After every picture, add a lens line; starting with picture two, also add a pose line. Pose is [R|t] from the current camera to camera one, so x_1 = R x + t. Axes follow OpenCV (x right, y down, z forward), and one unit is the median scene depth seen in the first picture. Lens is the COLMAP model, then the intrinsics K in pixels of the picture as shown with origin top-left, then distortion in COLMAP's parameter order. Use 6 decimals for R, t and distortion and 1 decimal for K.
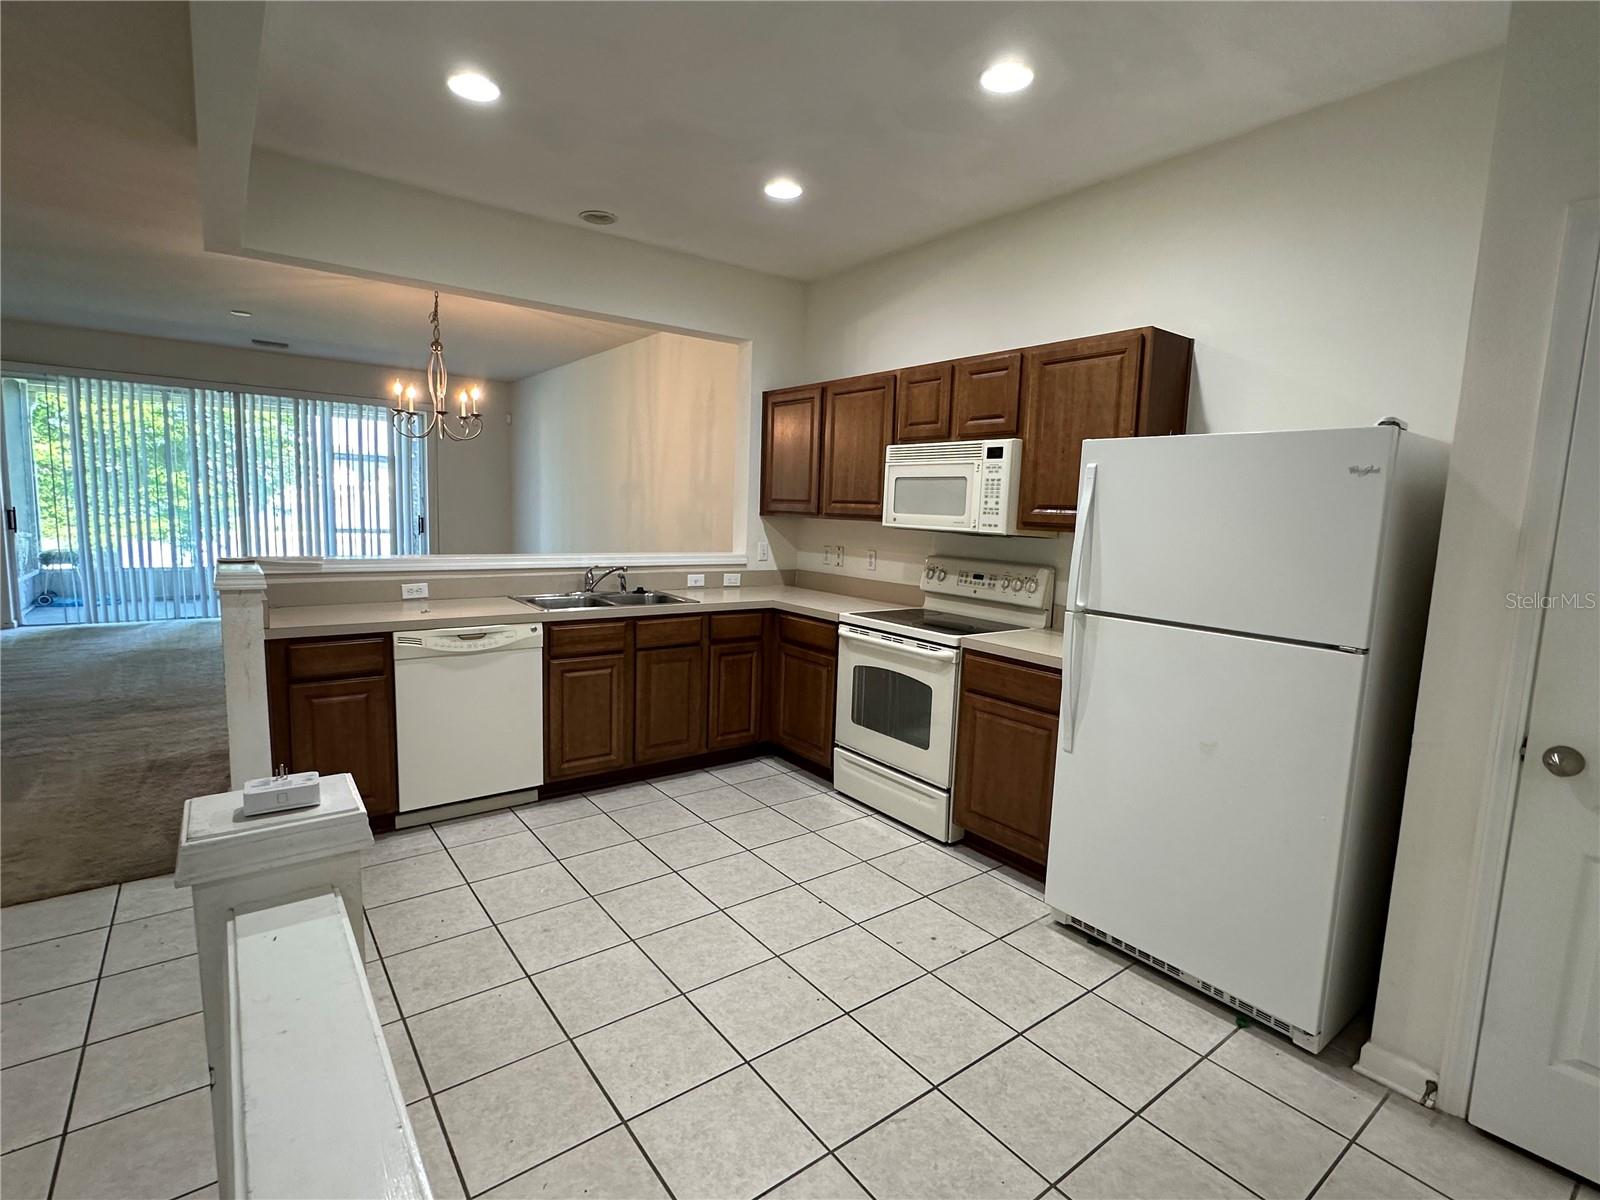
lens RADIAL K [[766.8, 0, 797.6], [0, 766.8, 599.6], [0, 0, 1]] dist [-0.001957, -0.000291]
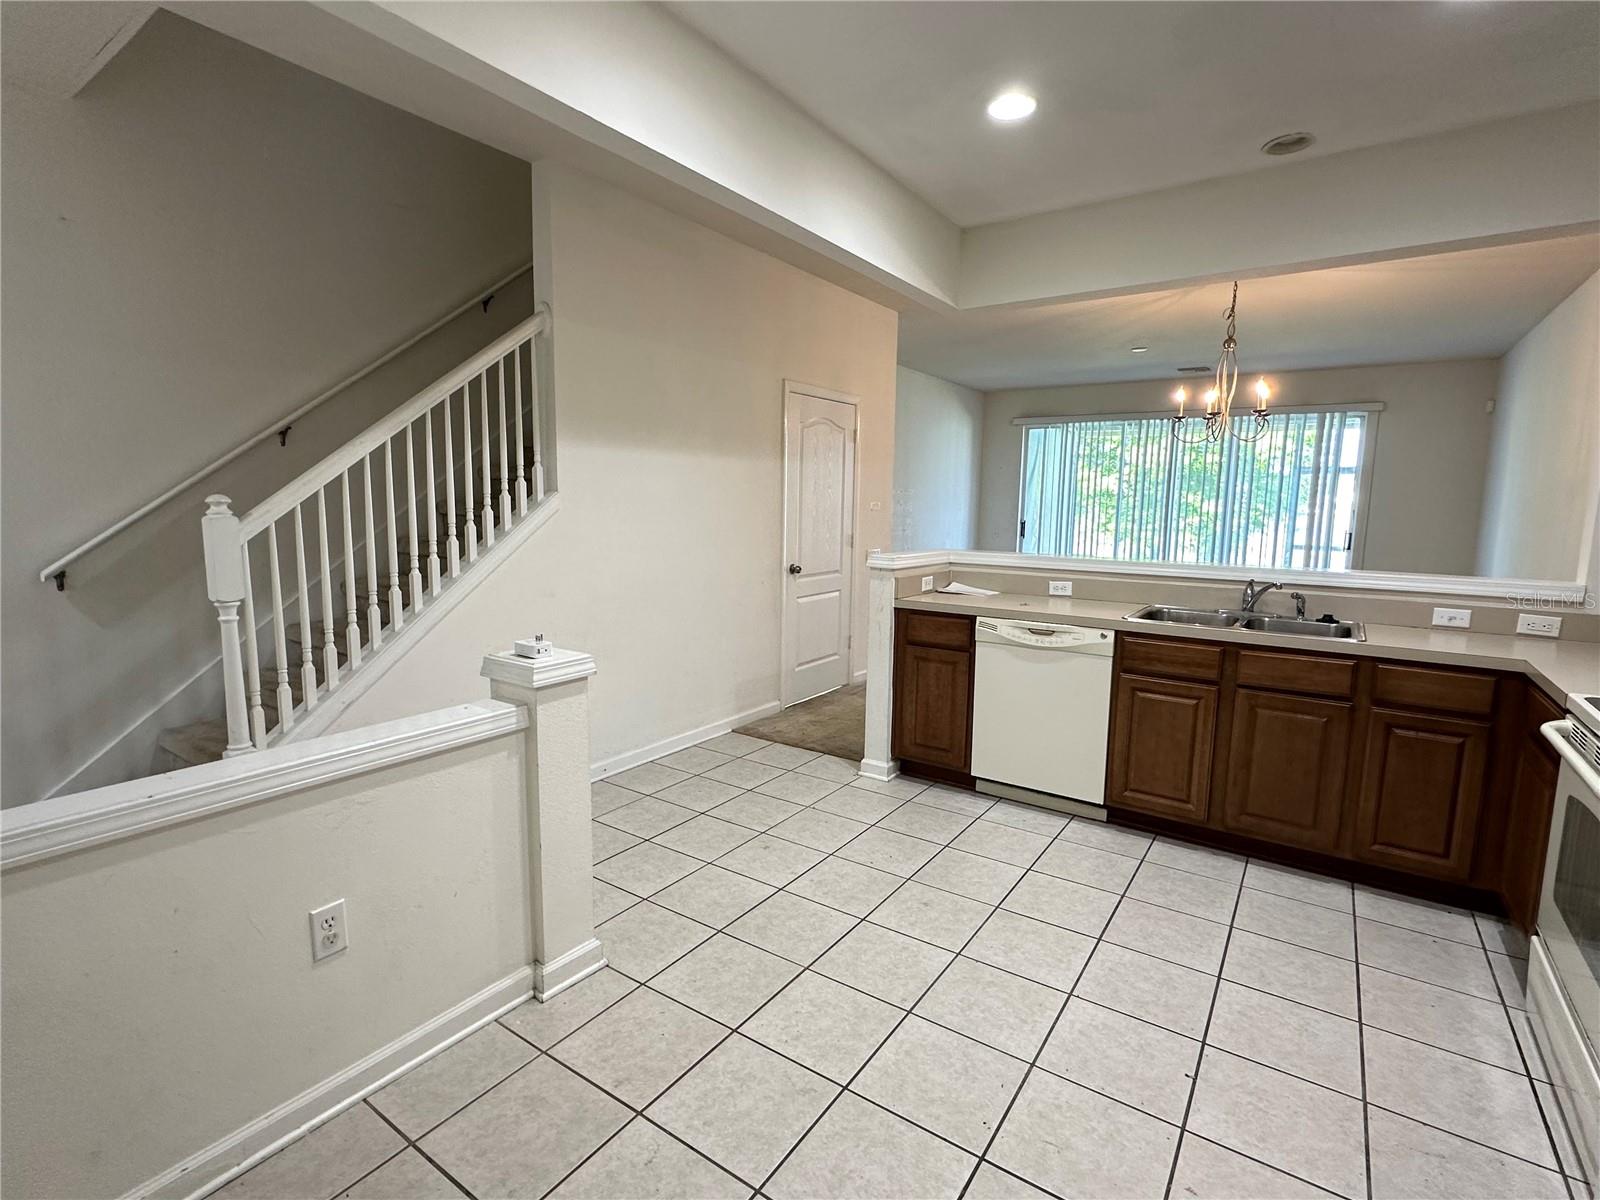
lens RADIAL K [[766.8, 0, 797.6], [0, 766.8, 599.6], [0, 0, 1]] dist [-0.001957, -0.000291]
pose [[0.311294, 0.092977, -0.945754, 0.391179], [-0.119847, 0.991097, 0.057987, -0.013747], [0.942726, 0.095295, 0.319666, 0.317401]]
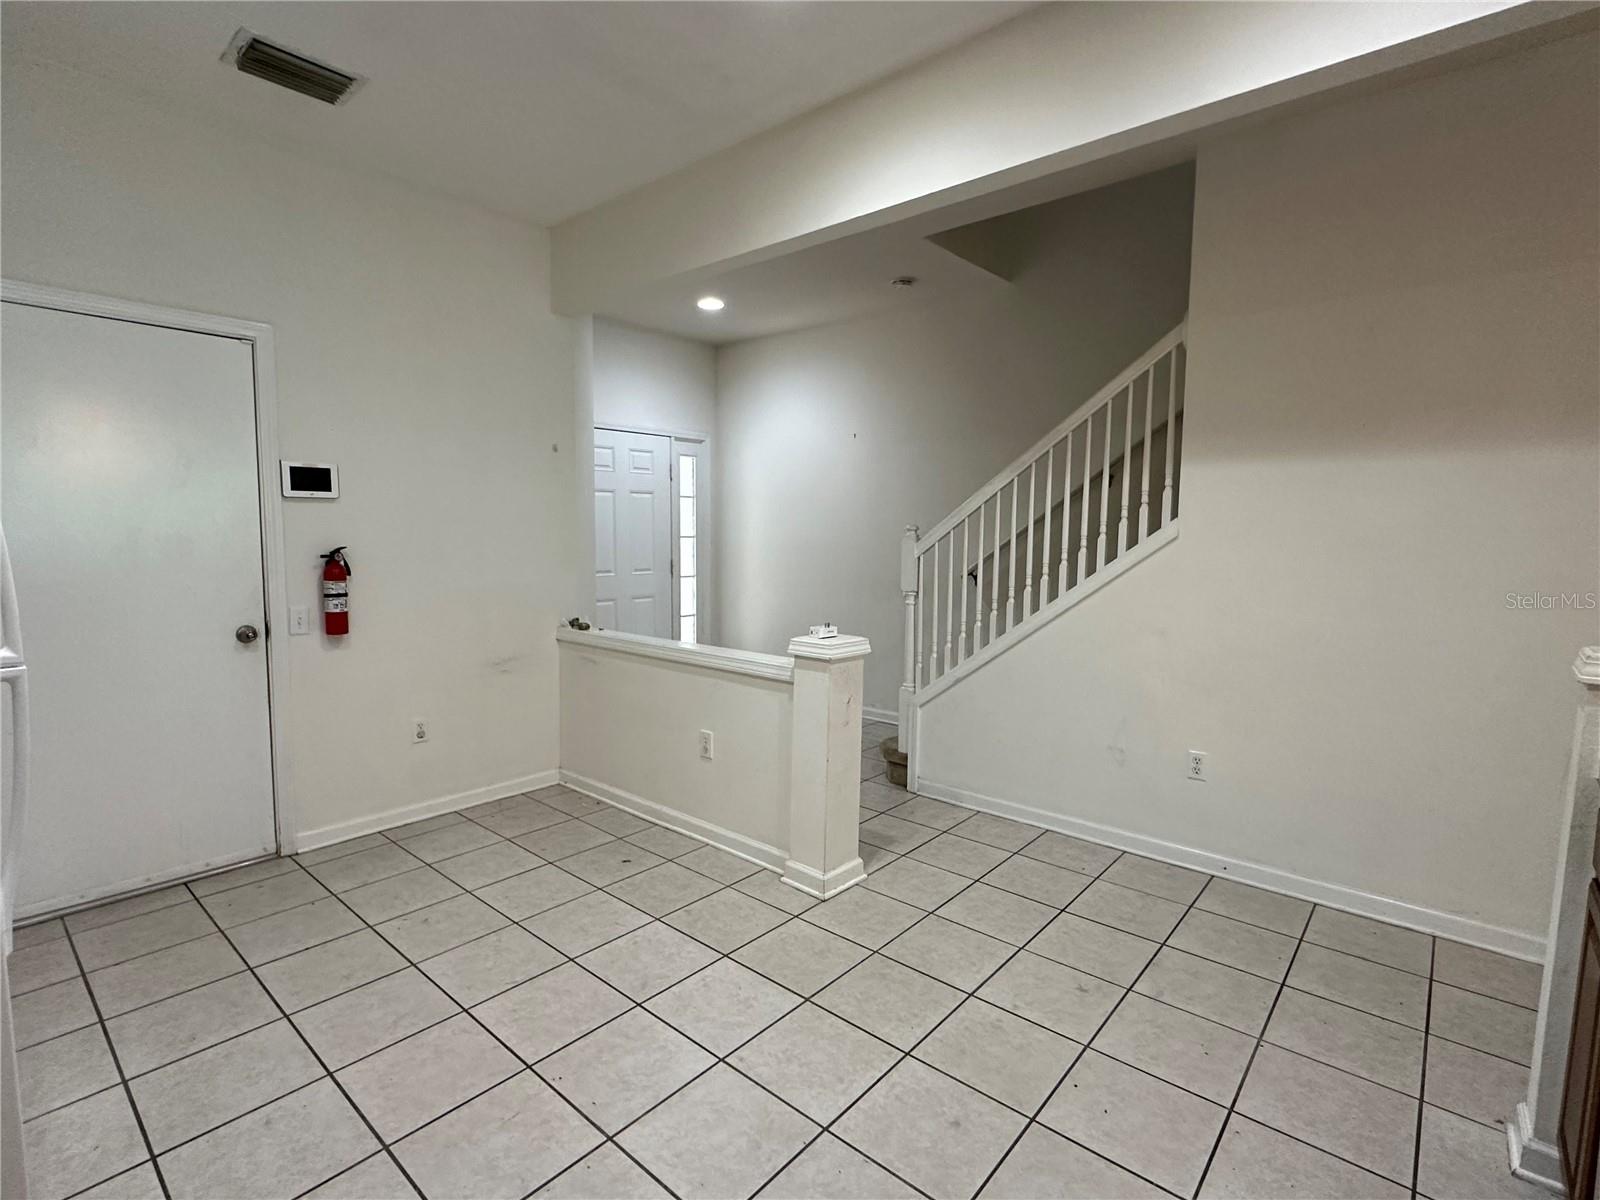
lens RADIAL K [[766.8, 0, 797.6], [0, 766.8, 599.6], [0, 0, 1]] dist [-0.001957, -0.000291]
pose [[-0.976820, -0.024855, -0.212616, -0.022121], [-0.069323, 0.976441, 0.204344, -0.109783], [0.202528, 0.214346, -0.955530, 1.052633]]
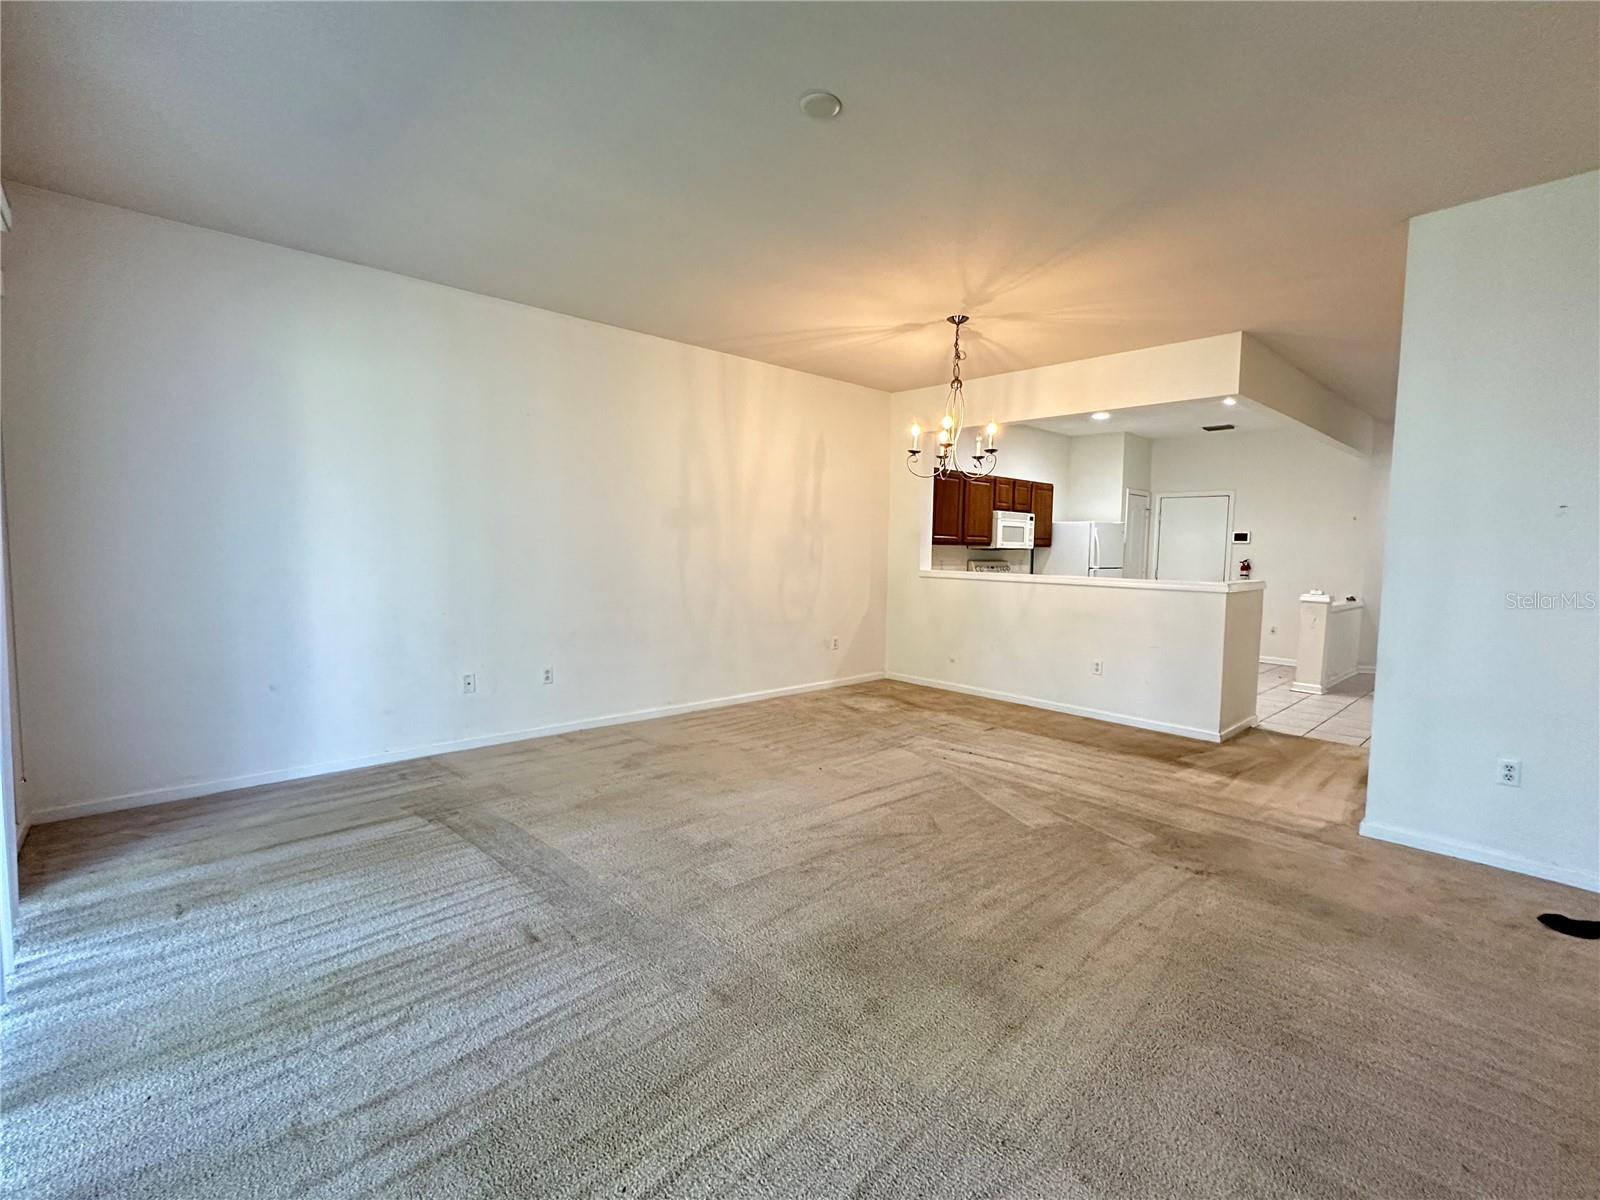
lens RADIAL K [[721.0, 0, 797.6], [0, 721.0, 598.3], [0, 0, 1]] dist [-0.000701, 0.000220]
pose [[-0.098393, -0.108892, 0.989172, -1.941989], [0.099695, 0.987916, 0.118671, -0.263074], [-0.990141, 0.110292, -0.086348, 1.823303]]
